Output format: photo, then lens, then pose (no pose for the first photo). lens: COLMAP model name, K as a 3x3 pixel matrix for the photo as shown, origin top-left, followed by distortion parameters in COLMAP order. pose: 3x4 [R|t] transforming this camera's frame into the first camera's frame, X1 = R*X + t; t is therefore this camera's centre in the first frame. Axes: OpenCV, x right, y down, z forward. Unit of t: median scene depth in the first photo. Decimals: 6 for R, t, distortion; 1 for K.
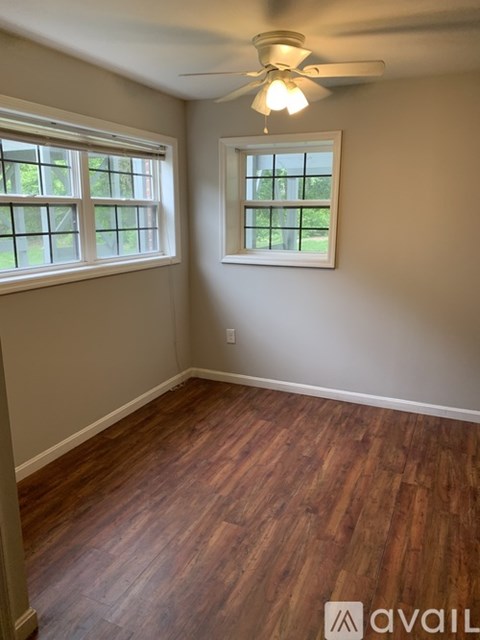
lens RADIAL K [[483.1, 0, 240.0], [0, 483.1, 320.0], [0, 0, 1]] dist [0.007494, -0.000800]
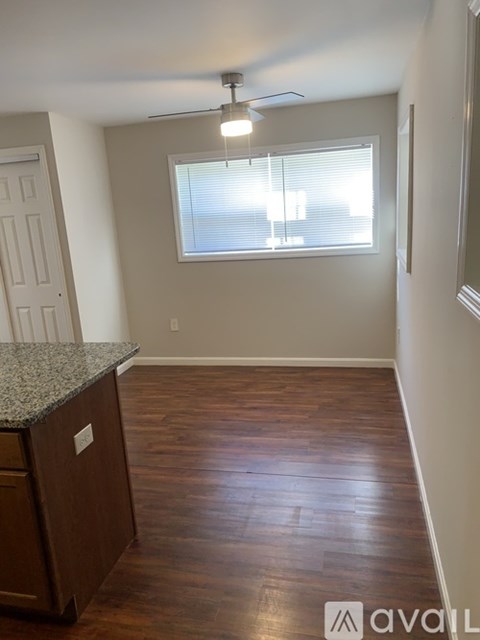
lens RADIAL K [[483.1, 0, 240.0], [0, 483.1, 320.0], [0, 0, 1]] dist [0.007494, -0.000800]
pose [[0.206662, 0.206882, -0.956290, 1.093030], [-0.165321, 0.970720, 0.174276, -0.144422], [0.964344, 0.122079, 0.234813, 0.631347]]
